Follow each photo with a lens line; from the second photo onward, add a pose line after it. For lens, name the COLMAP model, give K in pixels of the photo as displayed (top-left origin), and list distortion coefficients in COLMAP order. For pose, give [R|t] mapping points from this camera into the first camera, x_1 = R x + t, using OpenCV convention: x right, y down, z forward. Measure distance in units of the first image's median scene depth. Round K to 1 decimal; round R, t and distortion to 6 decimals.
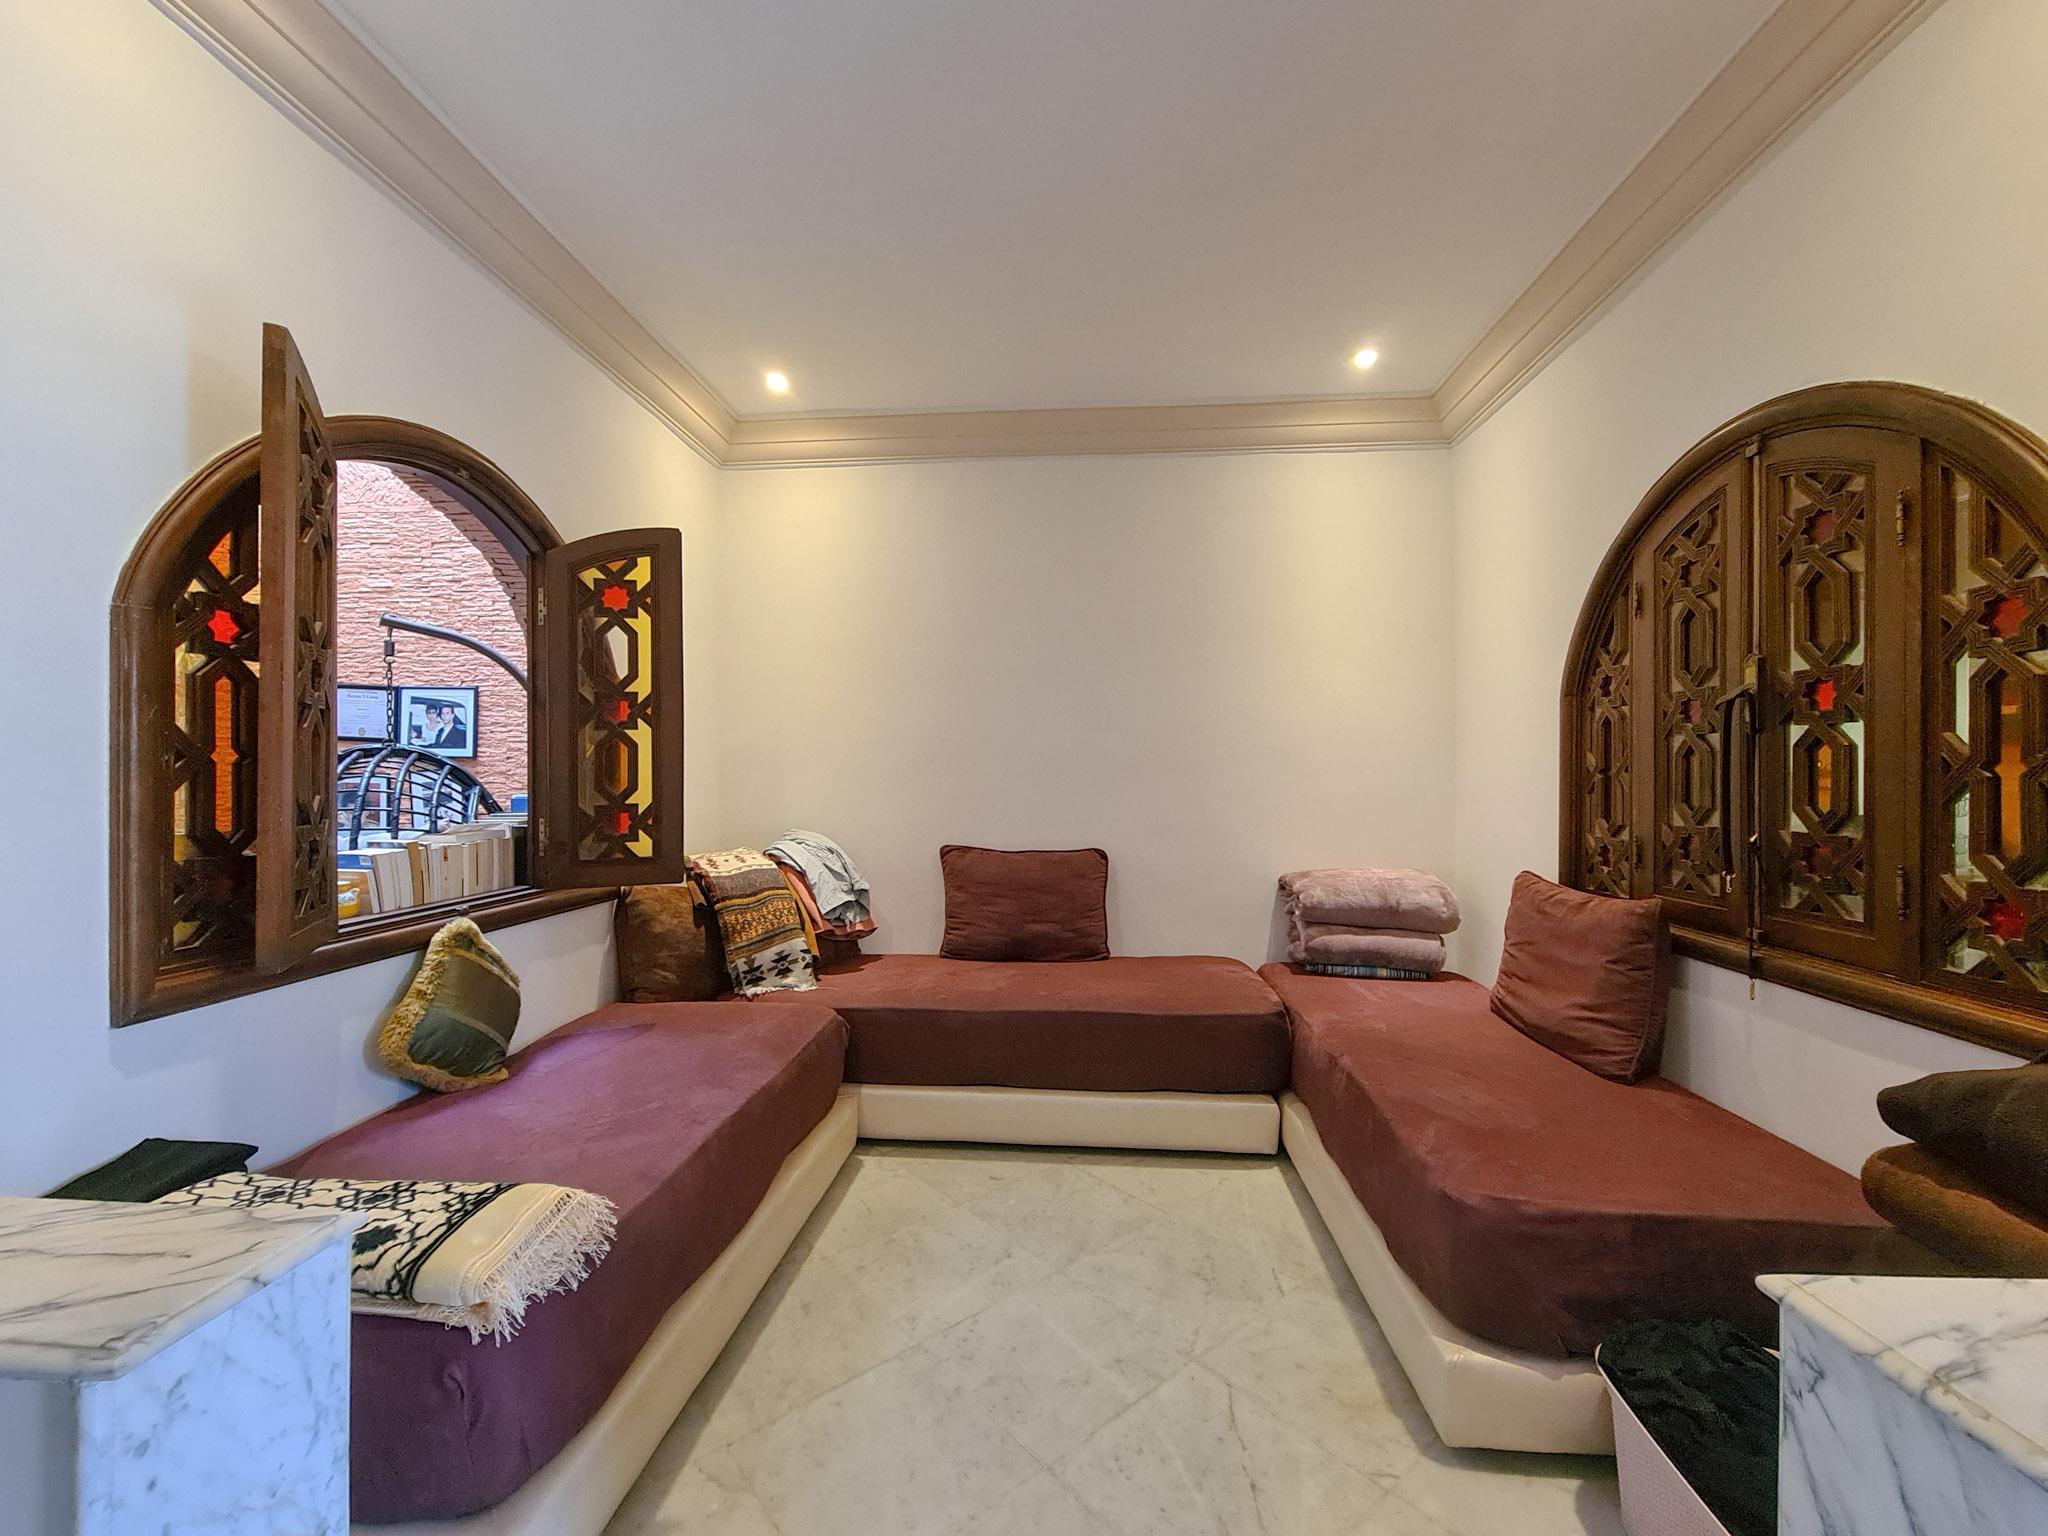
lens RADIAL K [[823.1, 0, 1022.4], [0, 823.1, 776.9], [0, 0, 1]] dist [-0.000262, -0.000039]
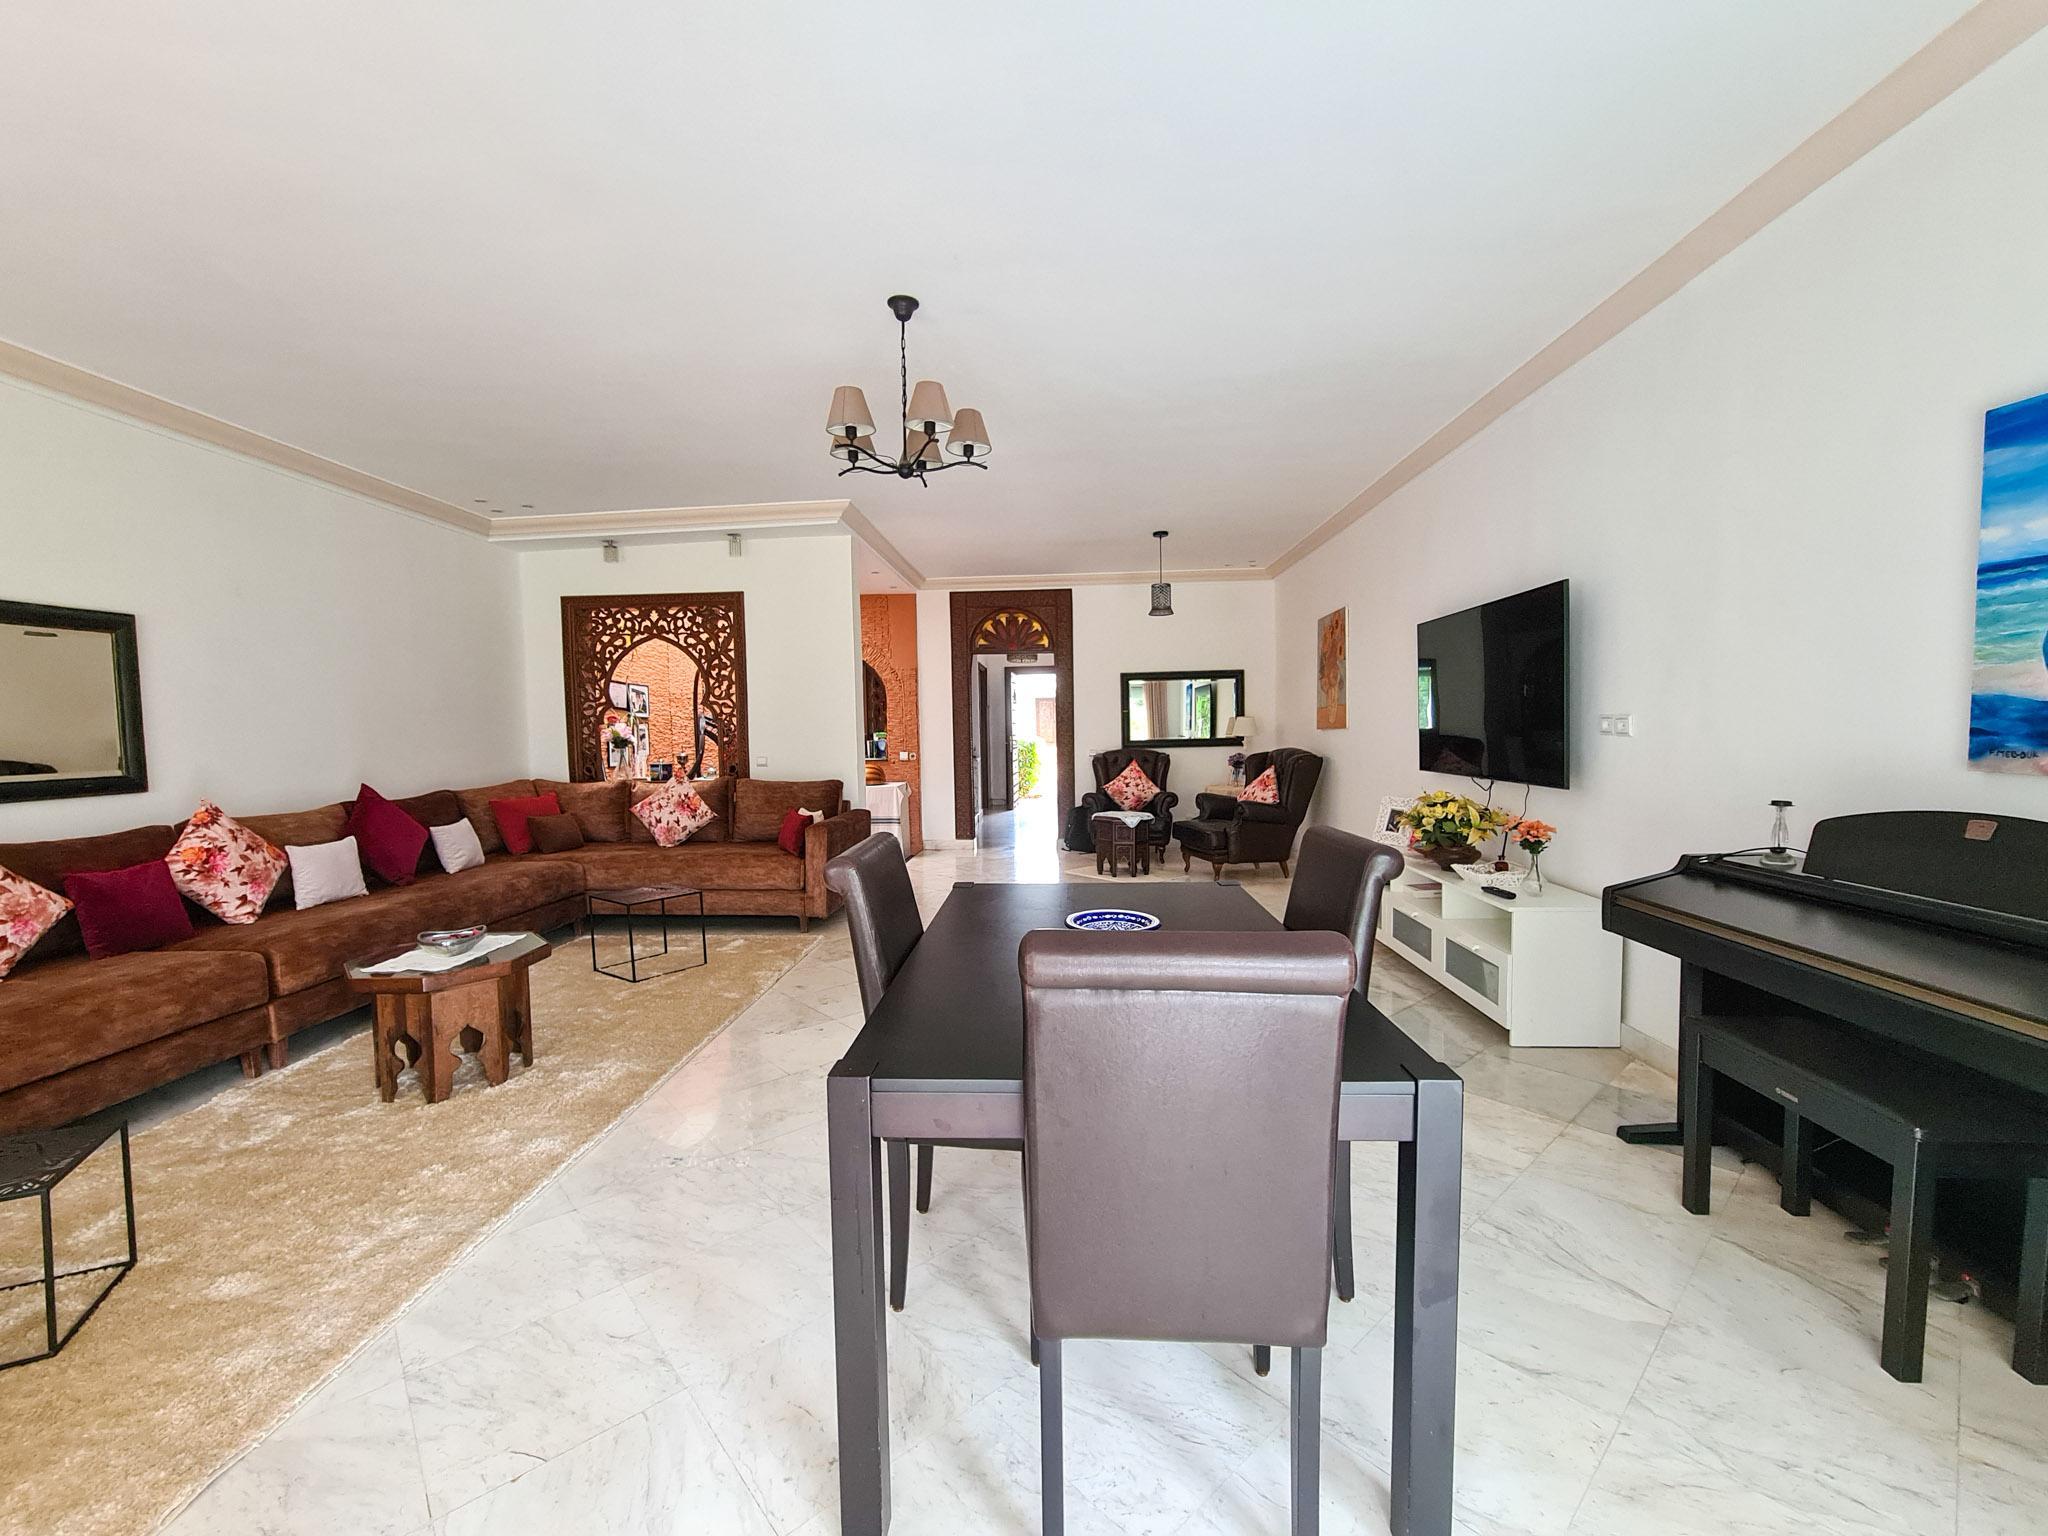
lens RADIAL K [[823.1, 0, 1020.3], [0, 823.1, 767.5], [0, 0, 1]] dist [-0.000262, -0.000039]
pose [[-0.038446, -0.059545, 0.997485, -2.896961], [0.003845, 0.998207, 0.059736, -0.017595], [-0.999253, 0.006132, -0.038149, 0.089315]]
